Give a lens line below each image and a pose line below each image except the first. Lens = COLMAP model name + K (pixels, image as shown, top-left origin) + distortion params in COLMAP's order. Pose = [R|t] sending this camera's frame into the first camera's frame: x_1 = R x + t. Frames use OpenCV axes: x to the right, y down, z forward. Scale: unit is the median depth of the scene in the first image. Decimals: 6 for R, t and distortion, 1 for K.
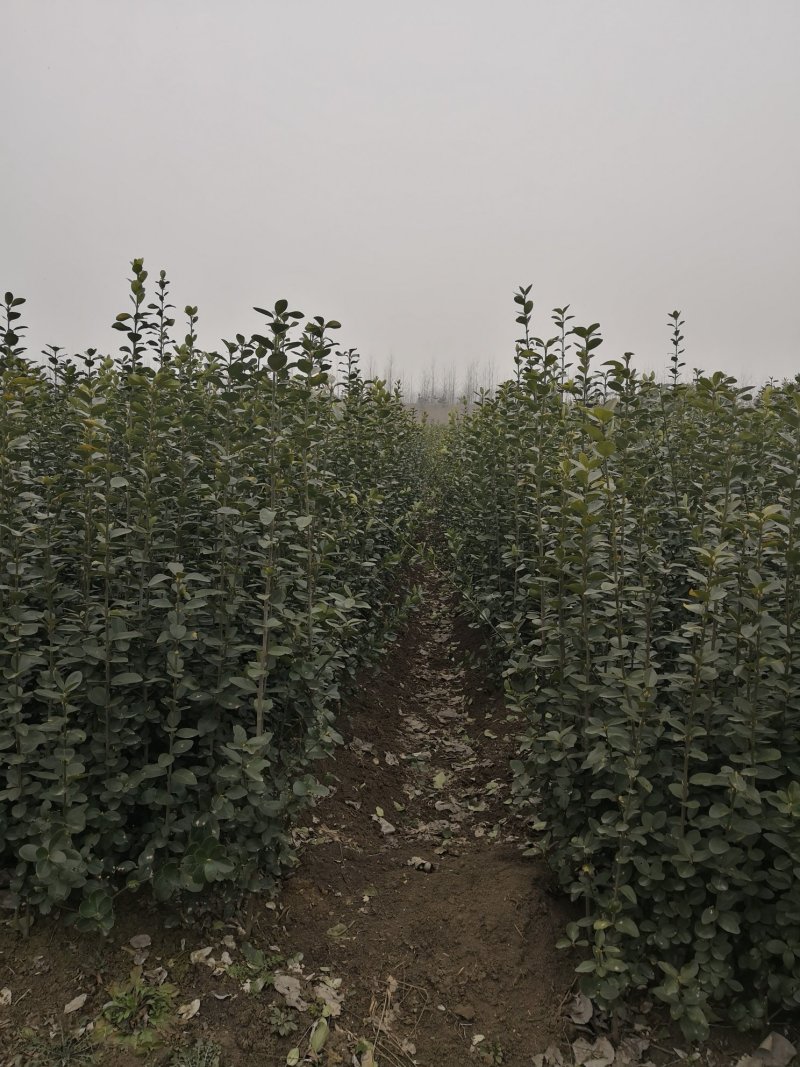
lens RADIAL K [[863.5, 0, 405.1], [0, 863.5, 537.0], [0, 0, 1]] dist [0.013945, -0.058287]
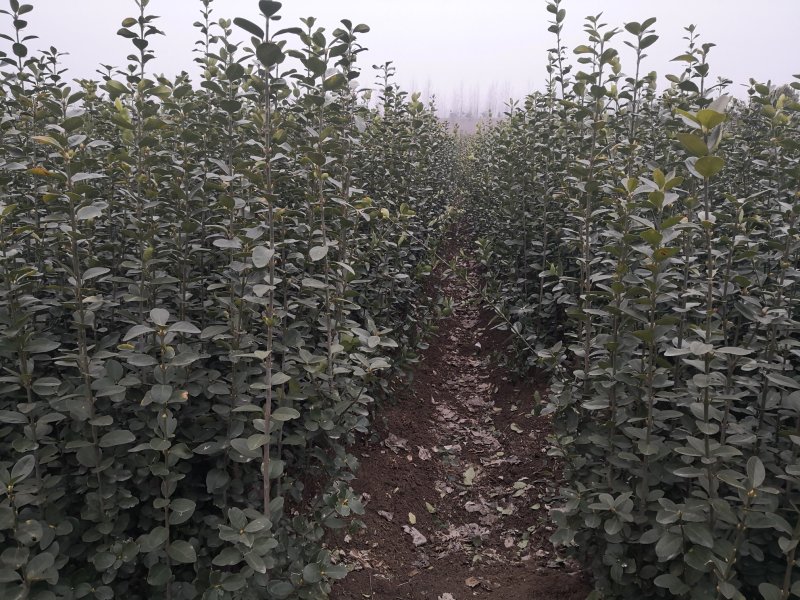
lens RADIAL K [[647.4, 0, 392.8], [0, 647.4, 300.1], [0, 0, 1]] dist [0.013945, -0.058287]
pose [[0.997492, 0.003835, -0.070674, 0.001466], [0.004630, 0.992856, 0.119233, -0.029523], [0.070626, -0.119261, 0.990348, 0.220665]]
